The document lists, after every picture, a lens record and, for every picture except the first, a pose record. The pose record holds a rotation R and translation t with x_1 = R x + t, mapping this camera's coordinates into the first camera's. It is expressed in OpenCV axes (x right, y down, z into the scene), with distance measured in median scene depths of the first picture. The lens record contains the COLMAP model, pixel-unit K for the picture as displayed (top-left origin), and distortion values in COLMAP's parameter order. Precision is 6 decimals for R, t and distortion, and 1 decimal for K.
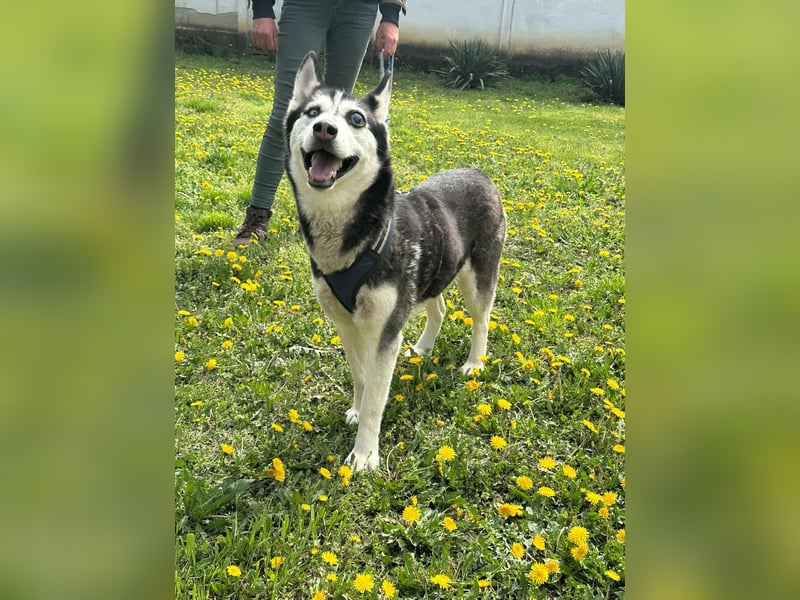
lens RADIAL K [[787.4, 0, 361.4], [0, 787.4, 301.9], [0, 0, 1]] dist [0.066417, -0.001590]
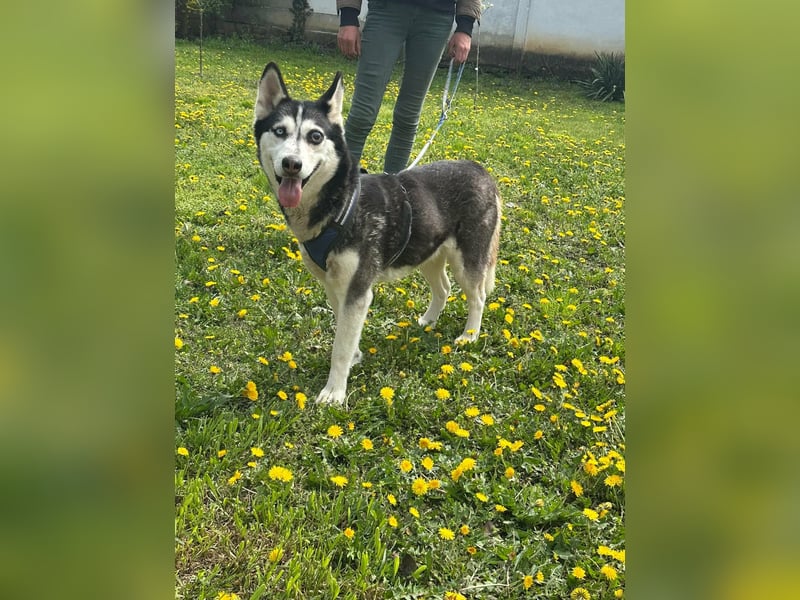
lens RADIAL K [[787.4, 0, 361.4], [0, 787.4, 301.9], [0, 0, 1]] dist [0.066417, -0.001590]
pose [[0.973715, 0.091285, -0.208679, 0.247058], [-0.093655, 0.995604, -0.001484, 0.049432], [0.207626, 0.020989, 0.977983, -0.135490]]
